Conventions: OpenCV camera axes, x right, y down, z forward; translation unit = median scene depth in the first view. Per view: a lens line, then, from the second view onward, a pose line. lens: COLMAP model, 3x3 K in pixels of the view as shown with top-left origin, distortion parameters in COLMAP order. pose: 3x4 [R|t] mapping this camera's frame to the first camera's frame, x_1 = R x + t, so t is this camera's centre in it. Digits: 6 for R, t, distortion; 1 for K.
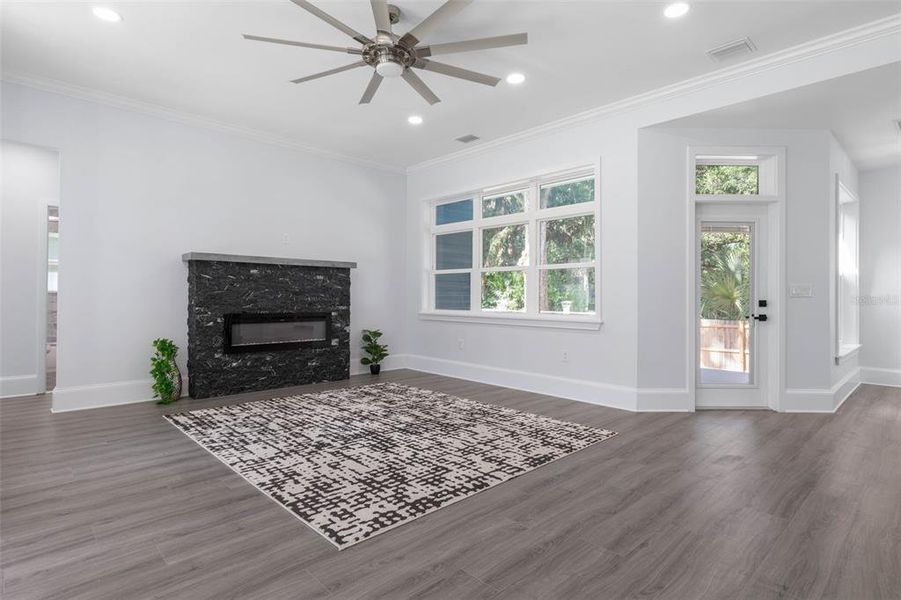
lens RADIAL K [[471.2, 0, 448.9], [0, 471.2, 291.6], [0, 0, 1]] dist [-0.004242, -0.001604]
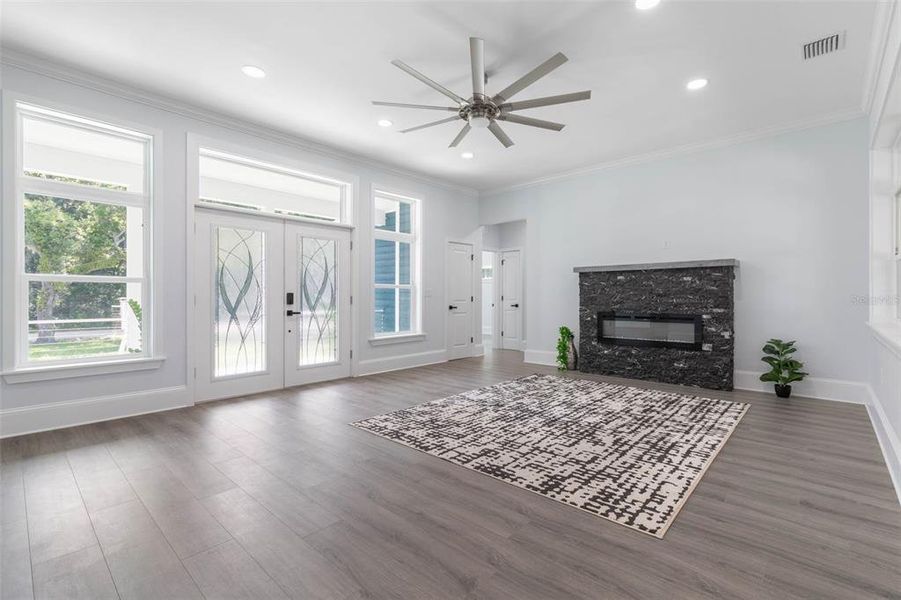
lens RADIAL K [[405.2, 0, 463.0], [0, 405.2, 296.2], [0, 0, 1]] dist [0.002360, 0.000033]
pose [[0.081764, -0.009306, -0.996608, 0.885636], [0.011111, 0.999903, -0.008425, 0.013803], [0.996590, -0.010384, 0.081860, 0.778262]]
